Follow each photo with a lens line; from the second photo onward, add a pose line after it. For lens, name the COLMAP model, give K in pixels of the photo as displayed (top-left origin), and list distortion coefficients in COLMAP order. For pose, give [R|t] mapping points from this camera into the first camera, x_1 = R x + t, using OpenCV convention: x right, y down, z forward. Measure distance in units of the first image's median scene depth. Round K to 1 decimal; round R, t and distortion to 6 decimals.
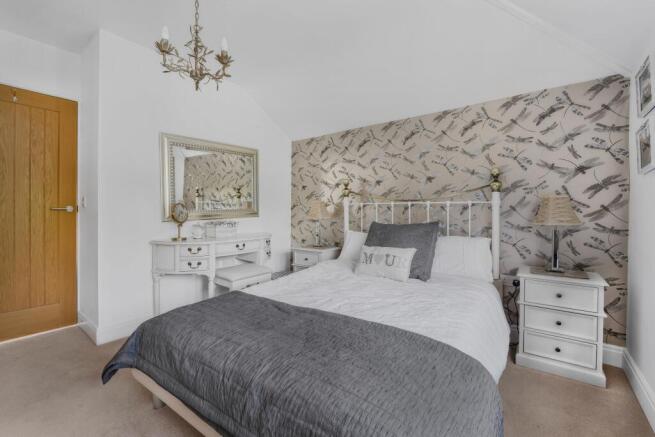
lens RADIAL K [[266.7, 0, 327.5], [0, 266.7, 218.5], [0, 0, 1]] dist [-0.014497, -0.000268]
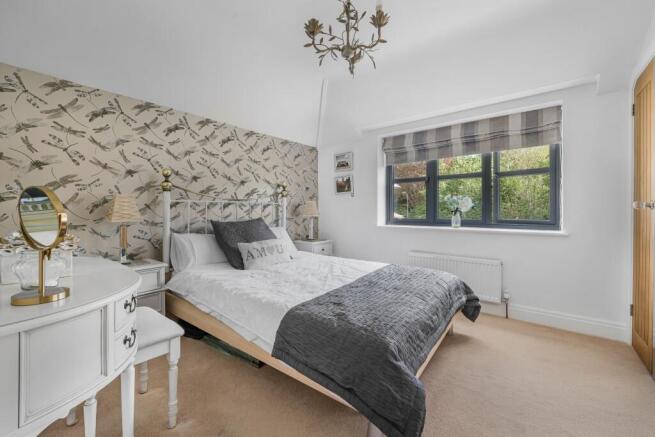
lens RADIAL K [[253.6, 0, 327.5], [0, 253.6, 218.5], [0, 0, 1]] dist [-0.016040, -0.000033]
pose [[0.054492, -0.037624, 0.997805, -0.307042], [0.026129, 0.999001, 0.036242, -0.007503], [-0.998172, 0.024097, 0.055421, 0.230222]]
